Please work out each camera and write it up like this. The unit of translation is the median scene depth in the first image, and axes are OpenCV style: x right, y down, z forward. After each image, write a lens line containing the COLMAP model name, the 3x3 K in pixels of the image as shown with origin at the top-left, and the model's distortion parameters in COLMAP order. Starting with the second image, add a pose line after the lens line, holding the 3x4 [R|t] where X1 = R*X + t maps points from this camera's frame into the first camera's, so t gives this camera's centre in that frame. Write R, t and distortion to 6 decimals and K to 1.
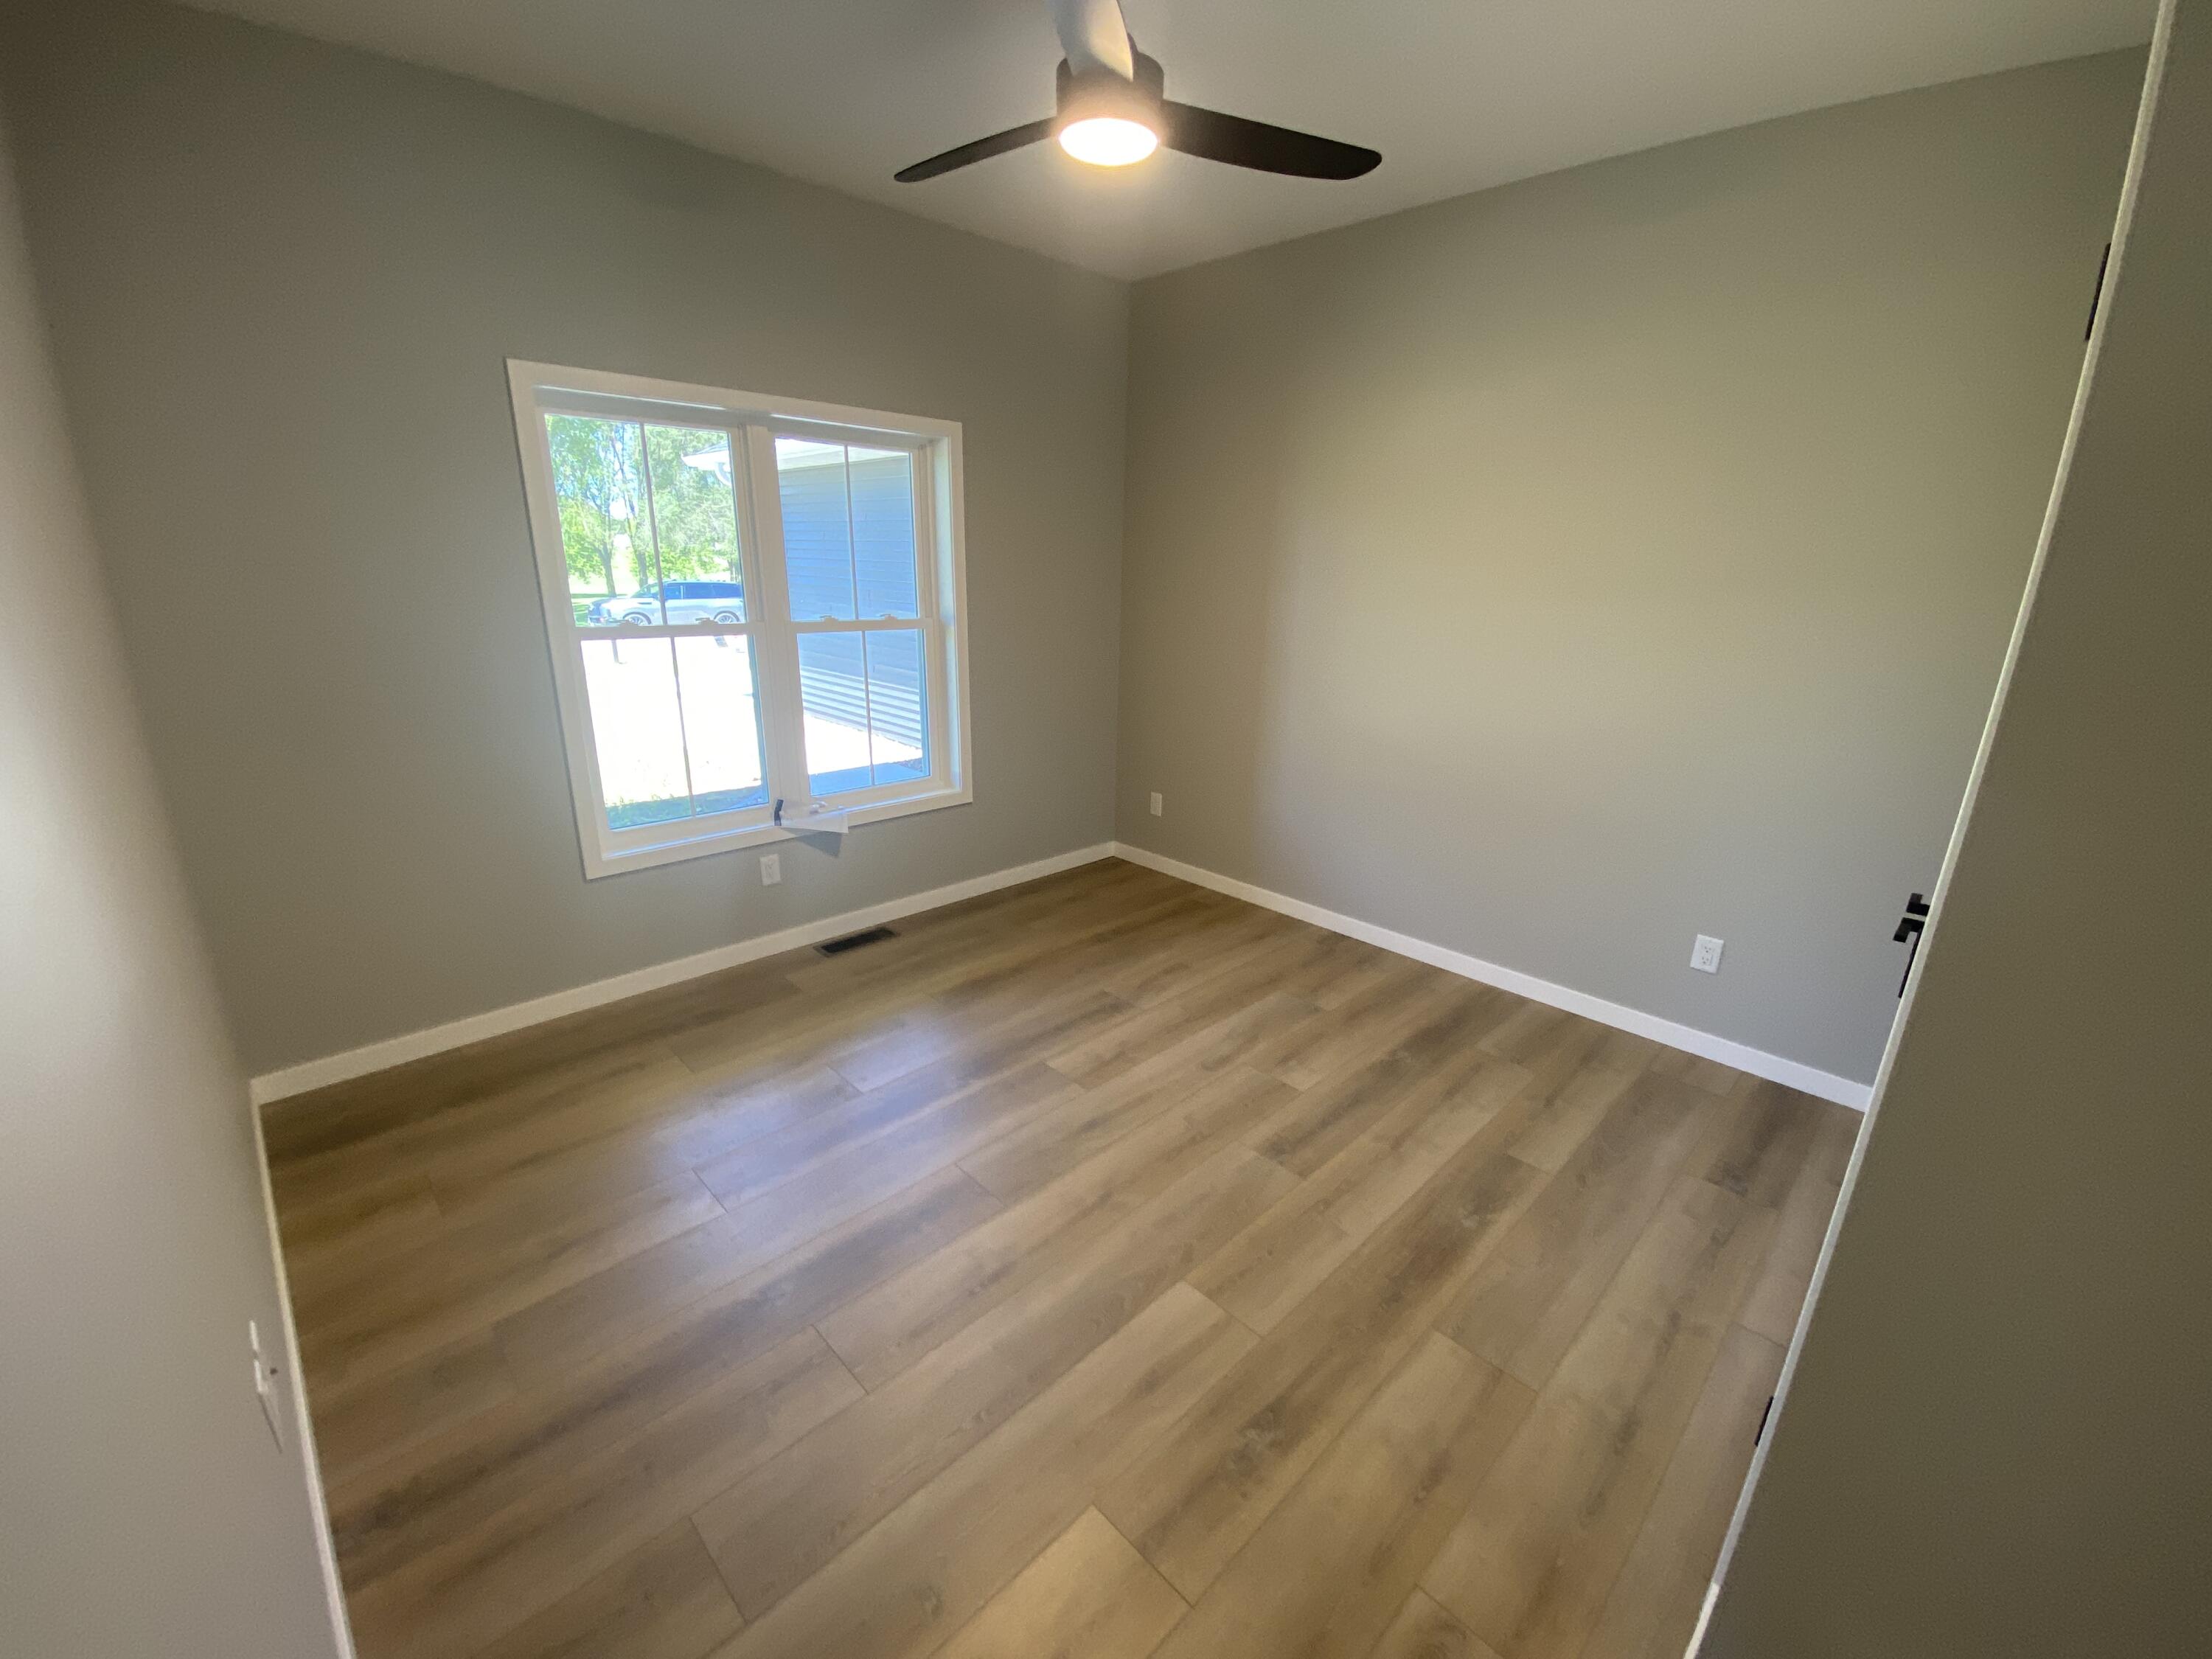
lens RADIAL K [[897.9, 0, 1102.7], [0, 897.9, 824.7], [0, 0, 1]] dist [0.019572, -0.019066]
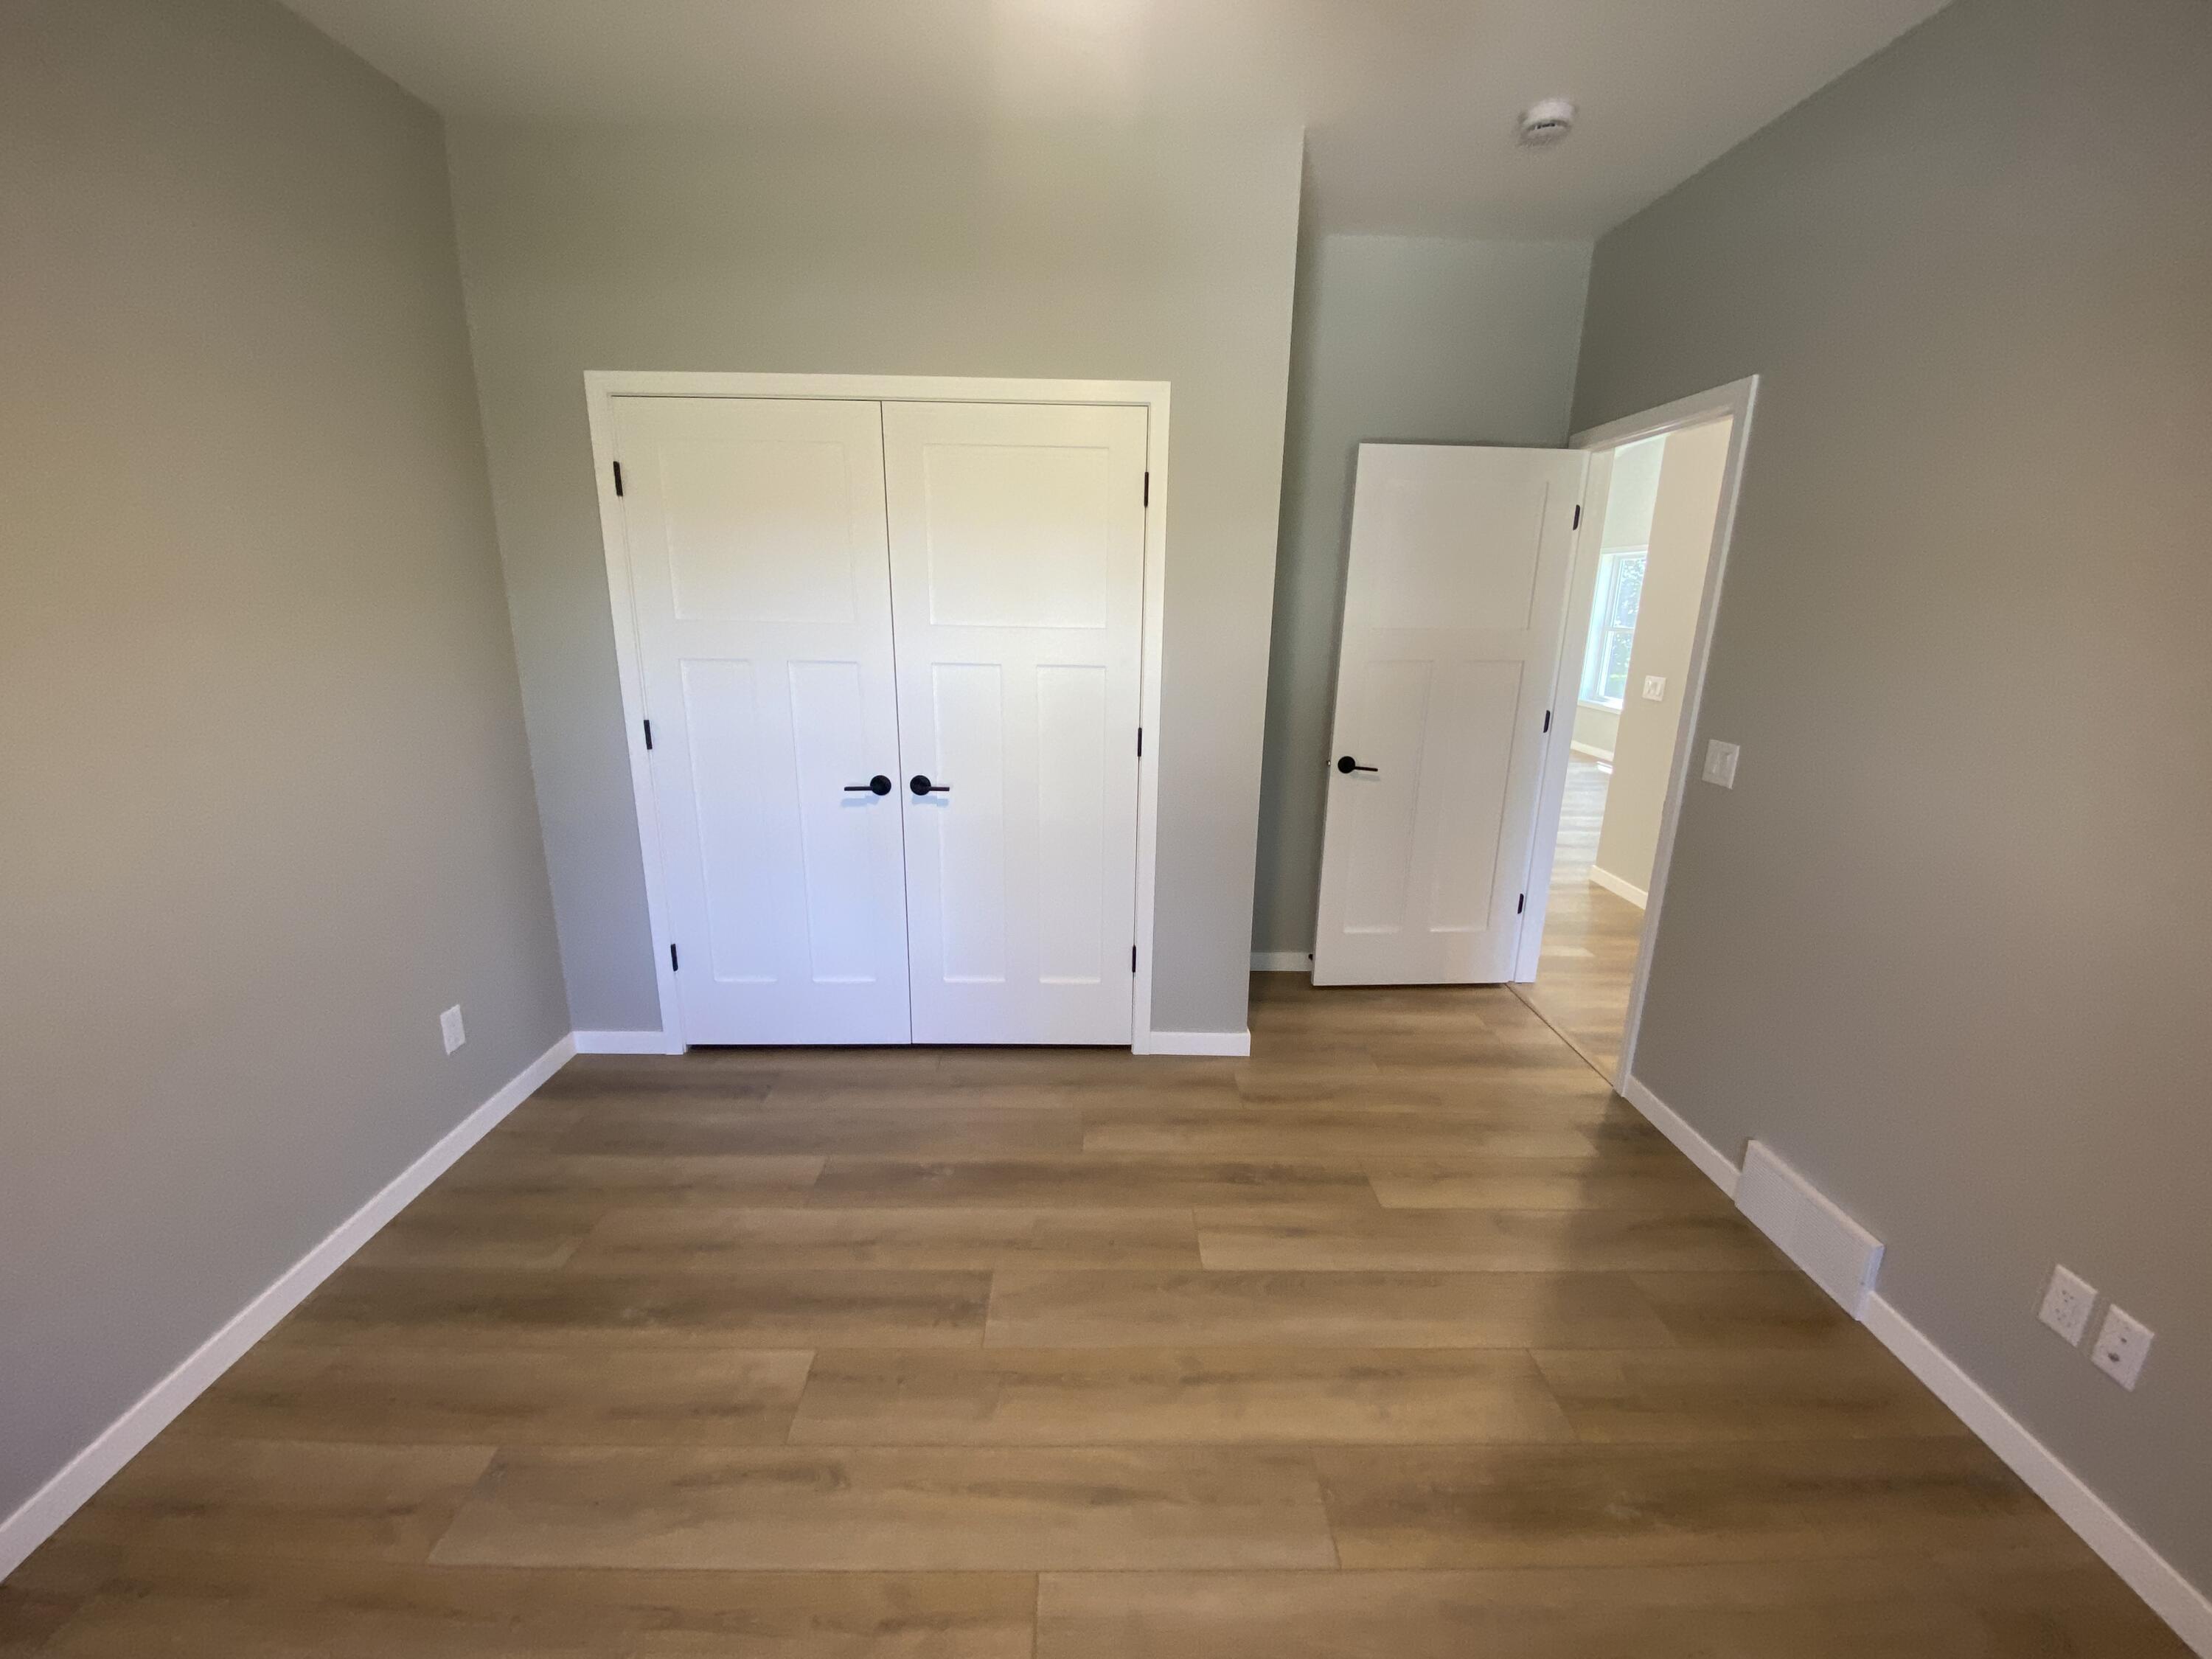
lens RADIAL K [[897.9, 0, 1102.7], [0, 897.9, 824.7], [0, 0, 1]] dist [0.019572, -0.019066]
pose [[-0.722498, -0.203981, 0.660597, -0.368335], [0.165104, 0.876936, 0.451359, -0.394139], [-0.671370, 0.435173, -0.599906, 1.319913]]
